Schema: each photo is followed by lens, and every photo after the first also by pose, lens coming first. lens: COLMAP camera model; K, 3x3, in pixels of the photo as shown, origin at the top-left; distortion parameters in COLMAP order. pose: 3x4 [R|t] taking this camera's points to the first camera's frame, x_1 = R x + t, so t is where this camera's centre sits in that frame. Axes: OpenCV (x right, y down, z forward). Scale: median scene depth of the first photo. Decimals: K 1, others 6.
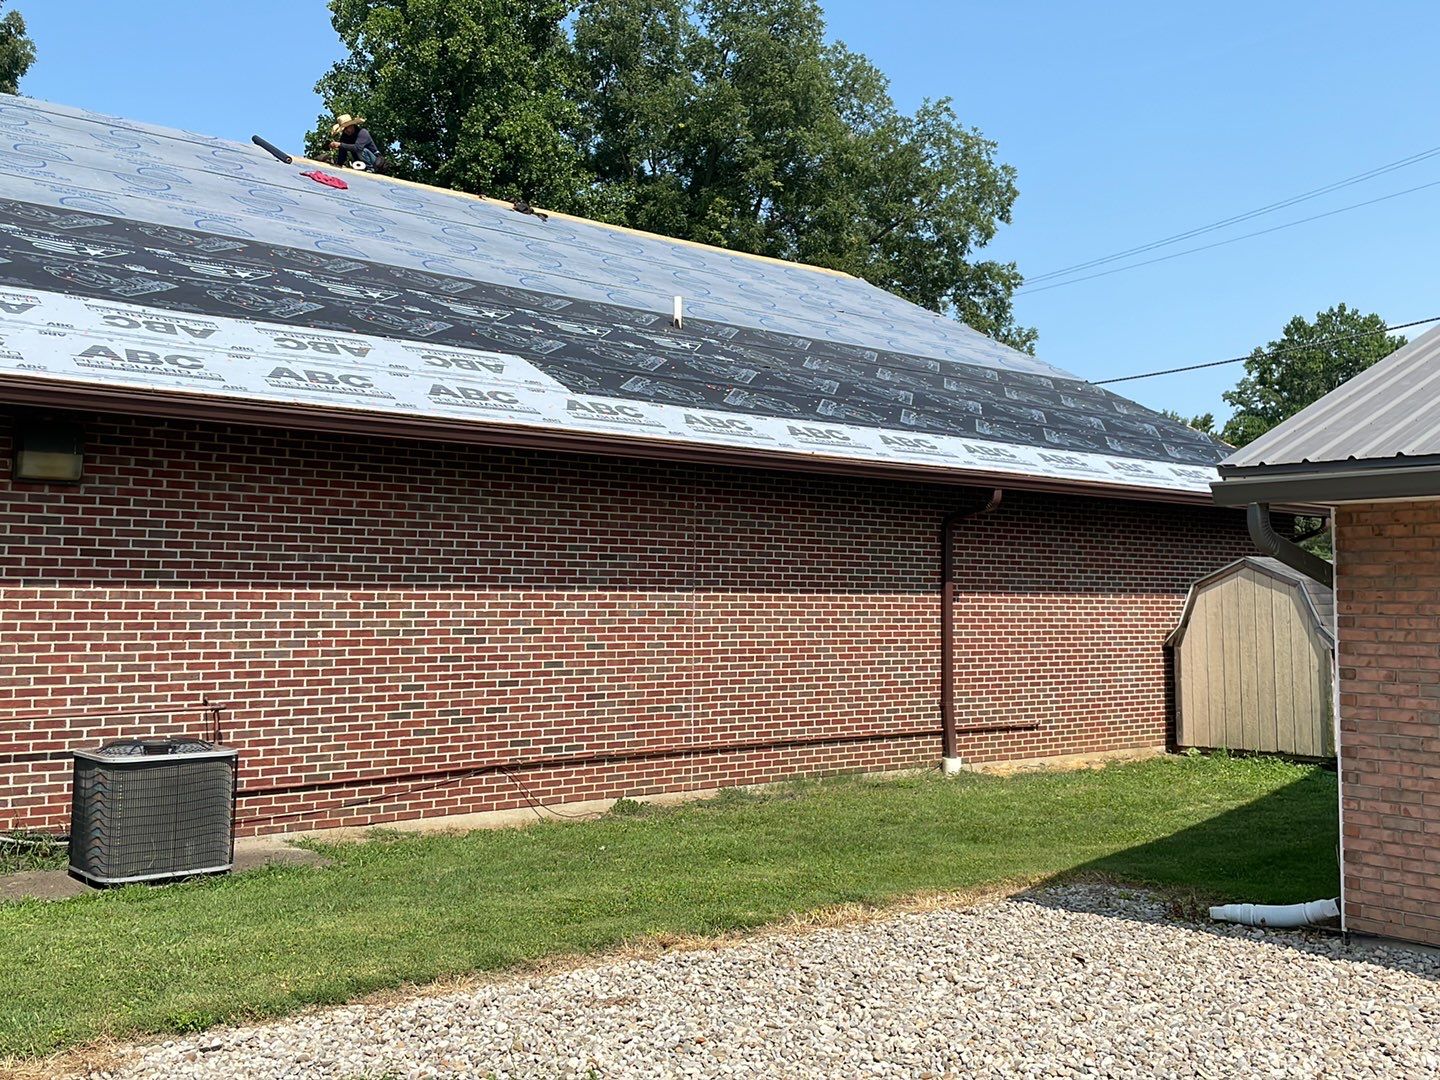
lens RADIAL K [[1394.2, 0, 723.3], [0, 1394.2, 510.0], [0, 0, 1]] dist [0.164770, -0.359496]
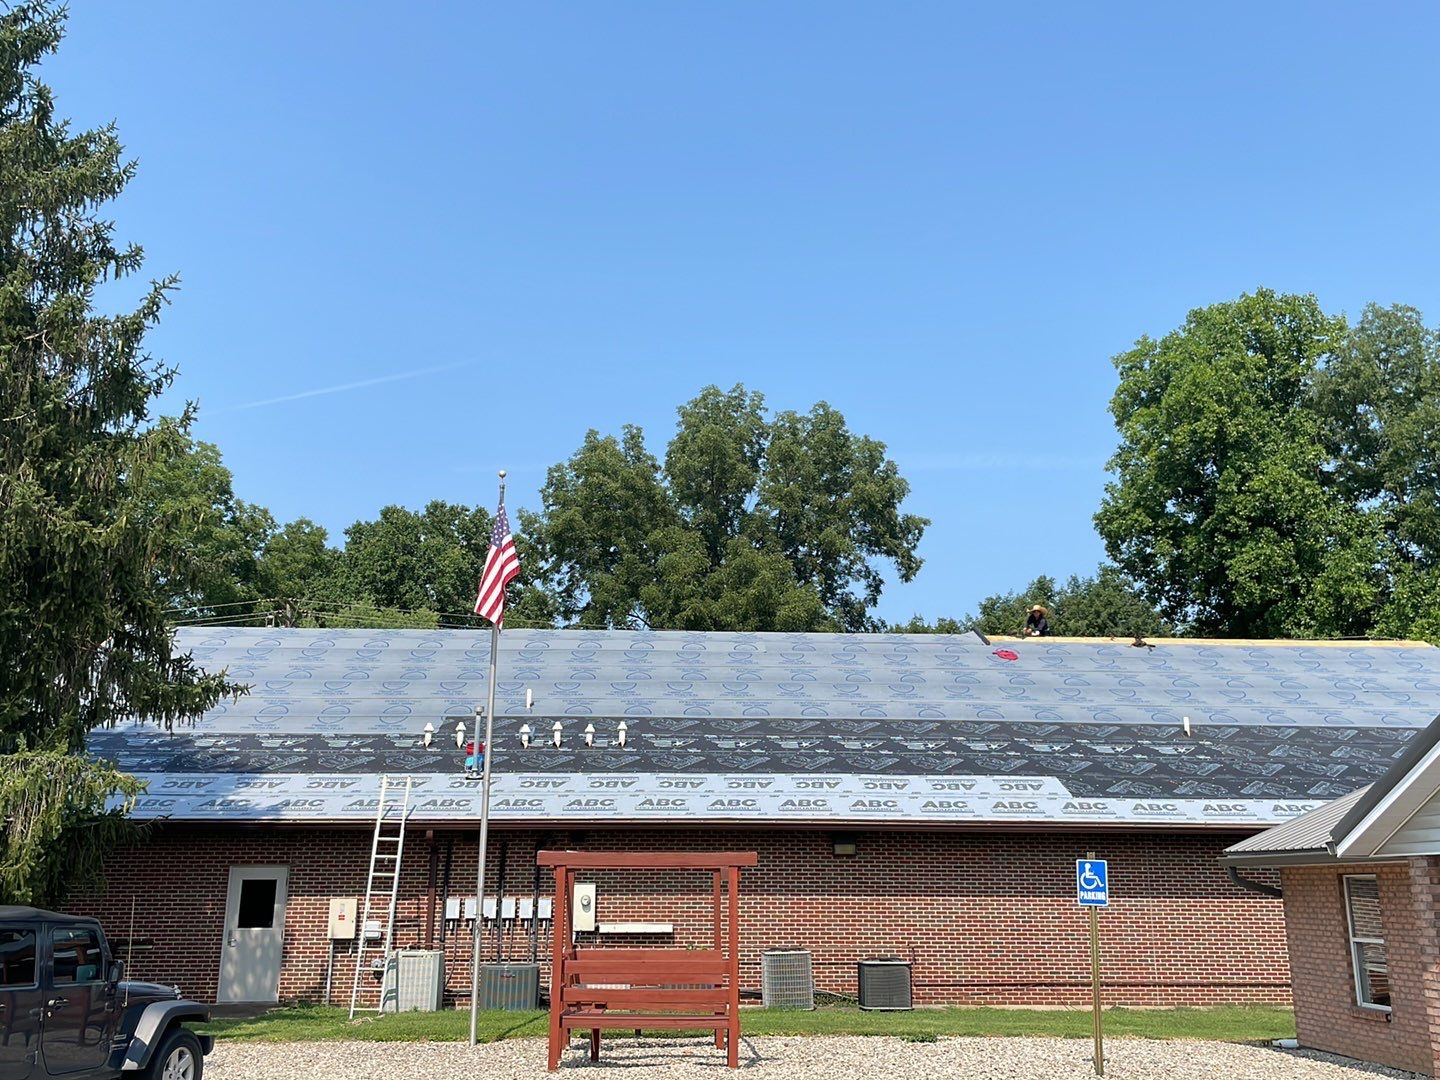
lens RADIAL K [[1374.0, 0, 718.3], [0, 1374.0, 509.6], [0, 0, 1]] dist [0.100673, -0.164241]
pose [[0.812567, -0.159001, -0.560761, 0.701968], [0.041538, 0.975424, -0.216387, -0.079277], [0.581385, 0.152537, 0.799202, -1.035284]]
